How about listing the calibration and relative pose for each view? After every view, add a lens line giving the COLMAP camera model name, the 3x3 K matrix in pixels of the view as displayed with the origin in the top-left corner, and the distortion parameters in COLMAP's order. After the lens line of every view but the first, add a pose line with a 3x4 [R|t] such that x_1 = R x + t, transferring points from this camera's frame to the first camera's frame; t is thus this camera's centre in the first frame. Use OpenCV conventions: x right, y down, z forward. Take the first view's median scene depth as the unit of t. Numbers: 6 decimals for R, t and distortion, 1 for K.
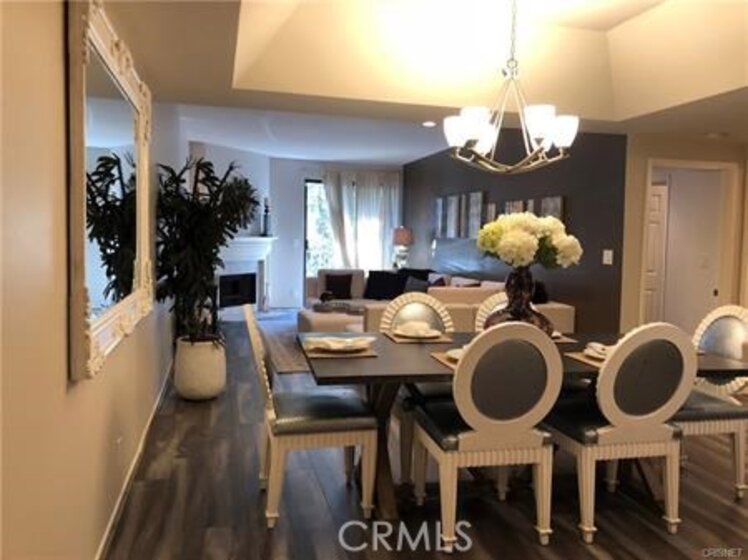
lens RADIAL K [[603.8, 0, 374.5], [0, 603.8, 265.8], [0, 0, 1]] dist [0.005649, 0.001115]
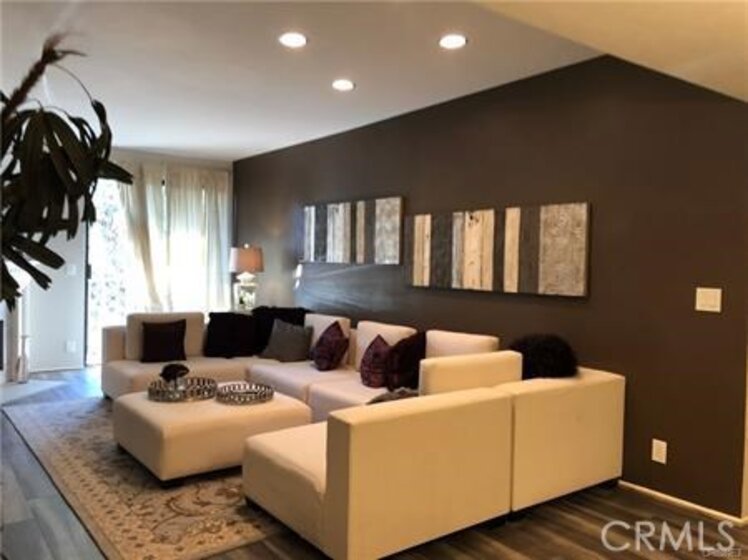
lens RADIAL K [[603.8, 0, 374.5], [0, 603.8, 265.8], [0, 0, 1]] dist [0.005649, 0.001115]
pose [[0.918932, -0.003736, 0.394399, -0.101330], [0.015342, 0.999537, -0.026278, -0.022264], [-0.394118, 0.030198, 0.918564, 0.321648]]
